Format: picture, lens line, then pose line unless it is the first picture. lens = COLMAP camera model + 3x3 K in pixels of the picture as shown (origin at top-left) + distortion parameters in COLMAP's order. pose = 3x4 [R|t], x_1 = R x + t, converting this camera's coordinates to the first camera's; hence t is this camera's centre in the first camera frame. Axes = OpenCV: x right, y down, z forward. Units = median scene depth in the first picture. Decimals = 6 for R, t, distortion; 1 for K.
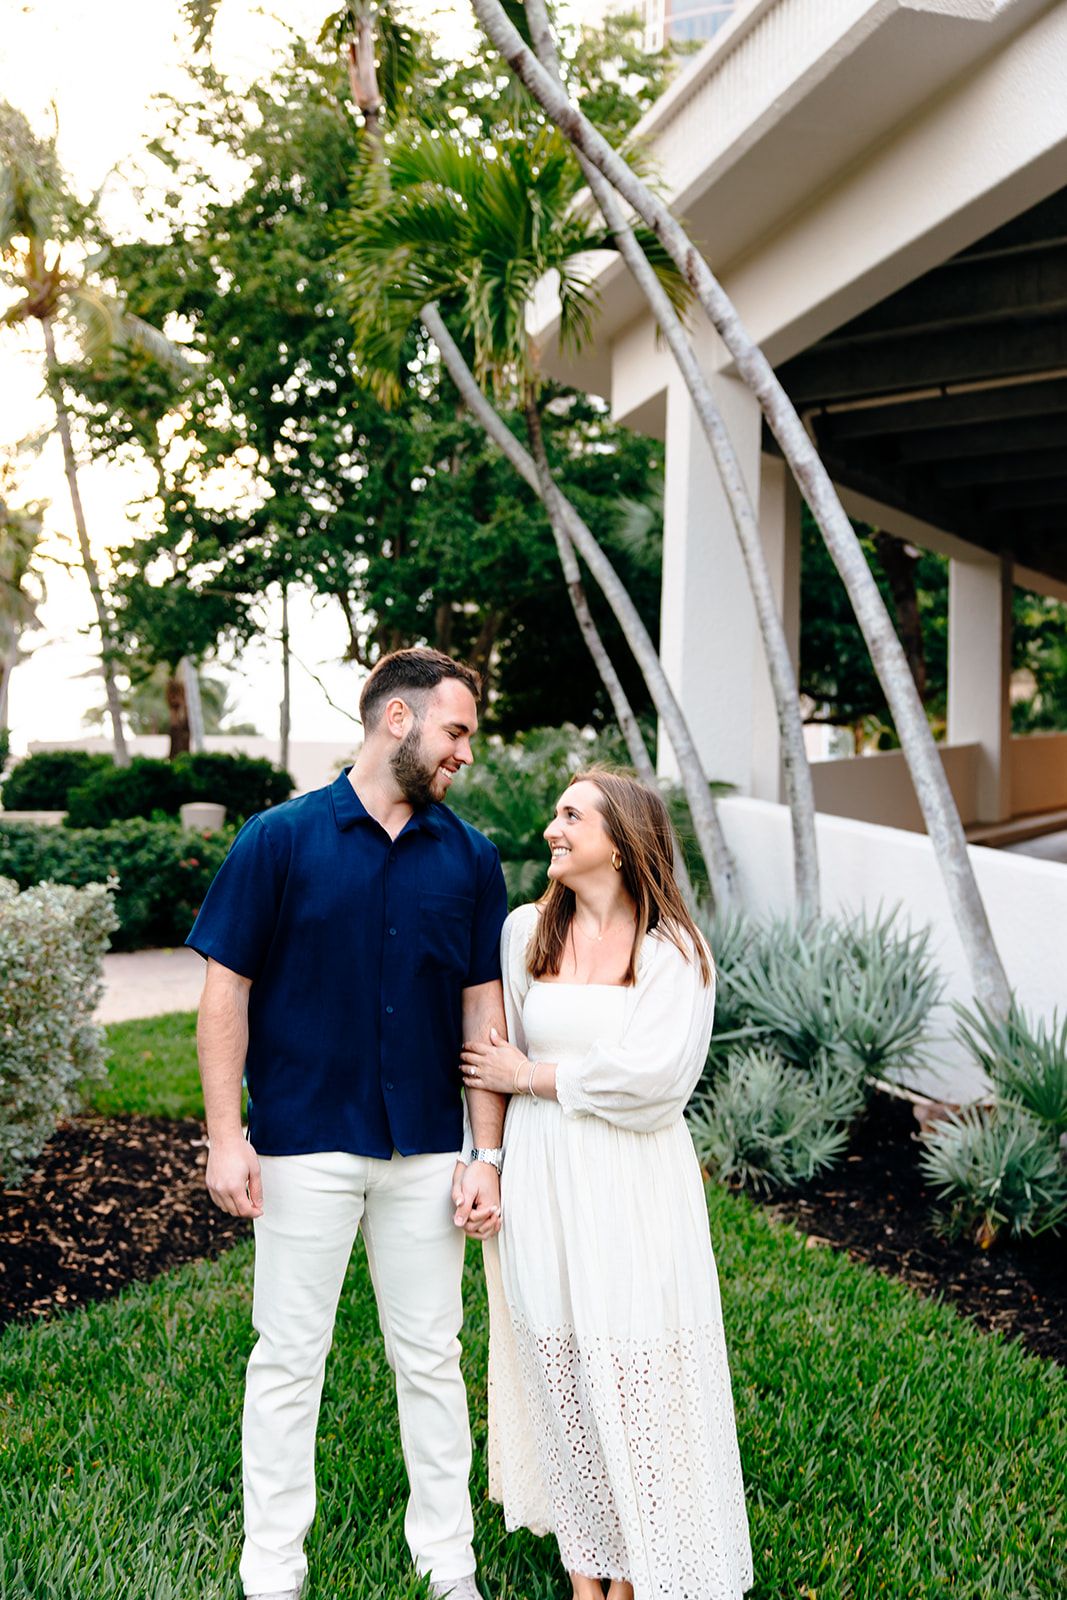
lens RADIAL K [[1808.9, 0, 524.7], [0, 1808.9, 838.8], [0, 0, 1]] dist [-0.006783, -0.058324]
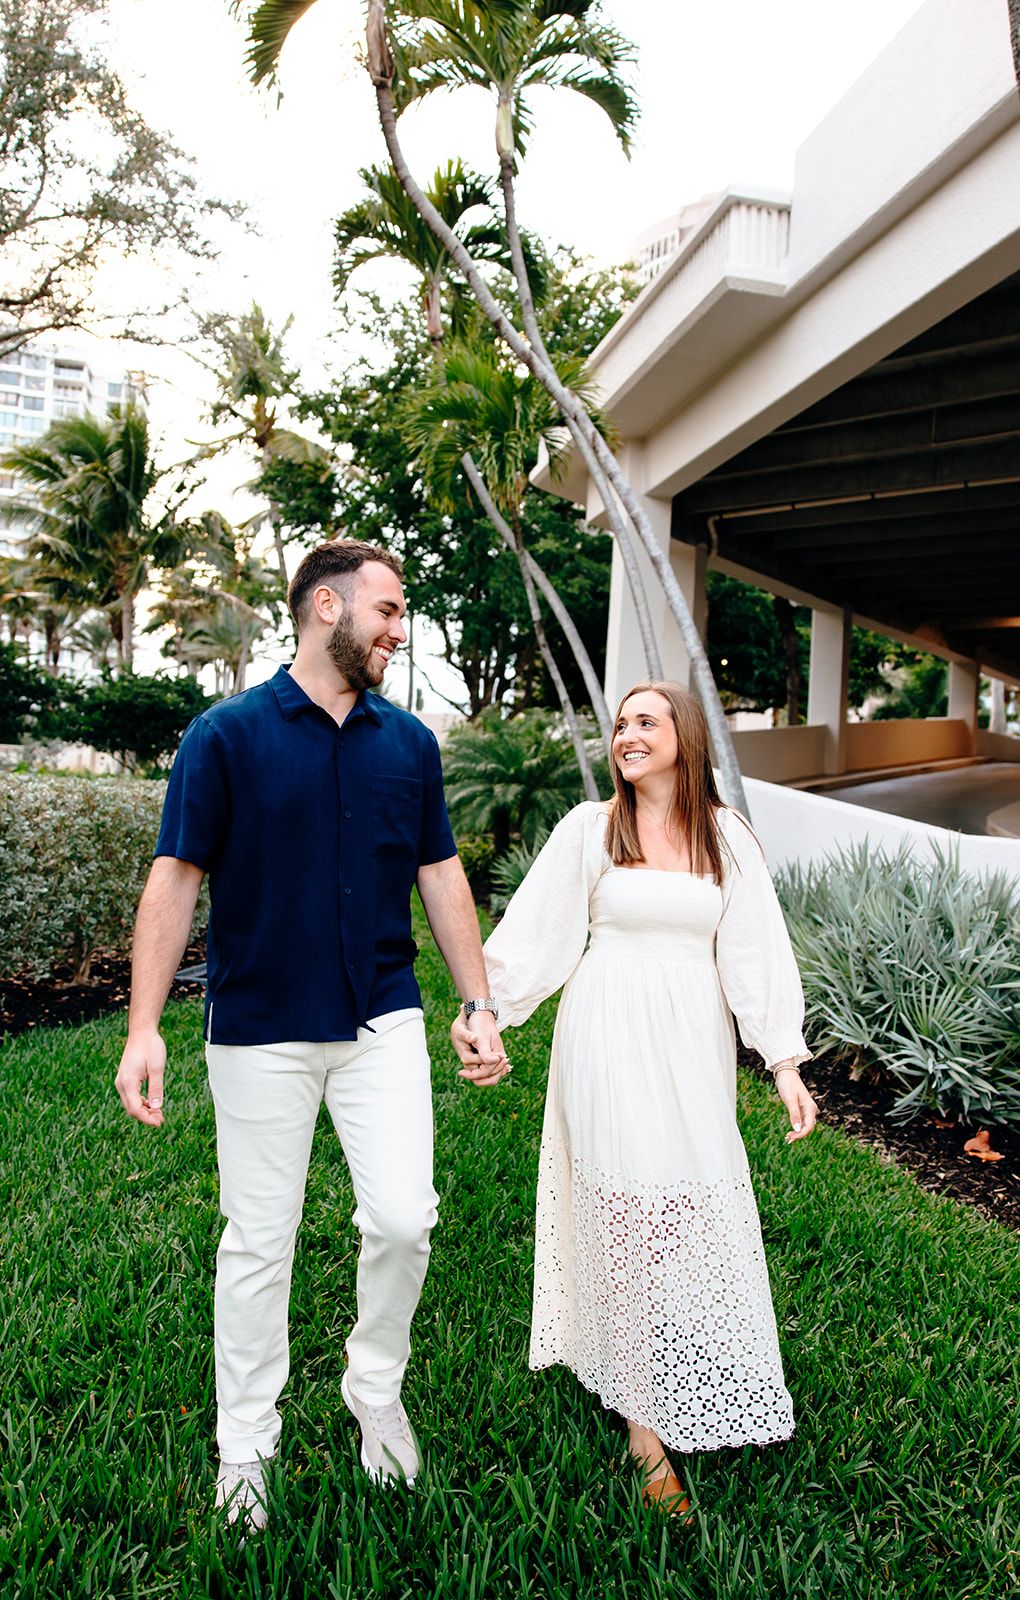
lens RADIAL K [[1193.7, 0, 510.0], [0, 1193.7, 800.0], [0, 0, 1]] dist [-0.006401, -0.000670]
pose [[0.997223, 0.034185, -0.066162, 0.099281], [-0.033153, 0.999312, 0.016635, 0.011868], [0.066685, -0.014396, 0.997670, -0.162219]]
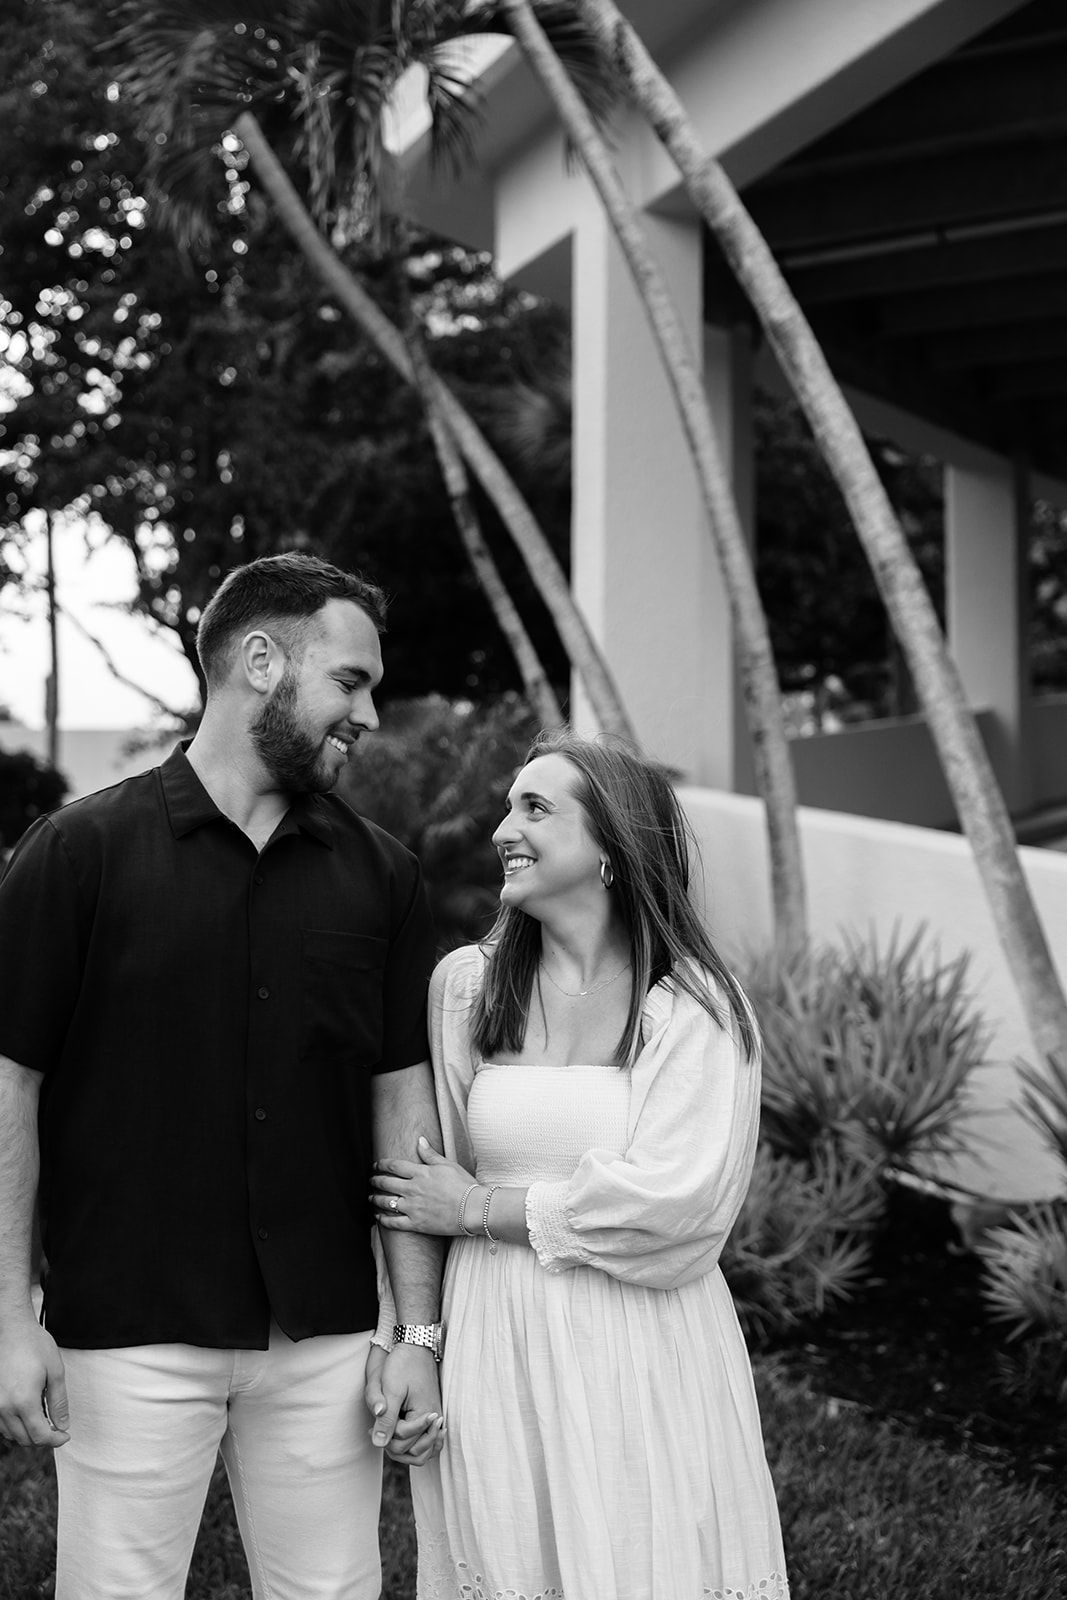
lens RADIAL K [[2375.3, 0, 542.3], [0, 2375.3, 847.2], [0, 0, 1]] dist [0.011302, 0.036460]
pose [[0.997160, -0.022629, 0.071832, -0.013829], [0.022756, 0.999741, -0.000947, 0.001153], [-0.071792, 0.002579, 0.997416, 0.060929]]
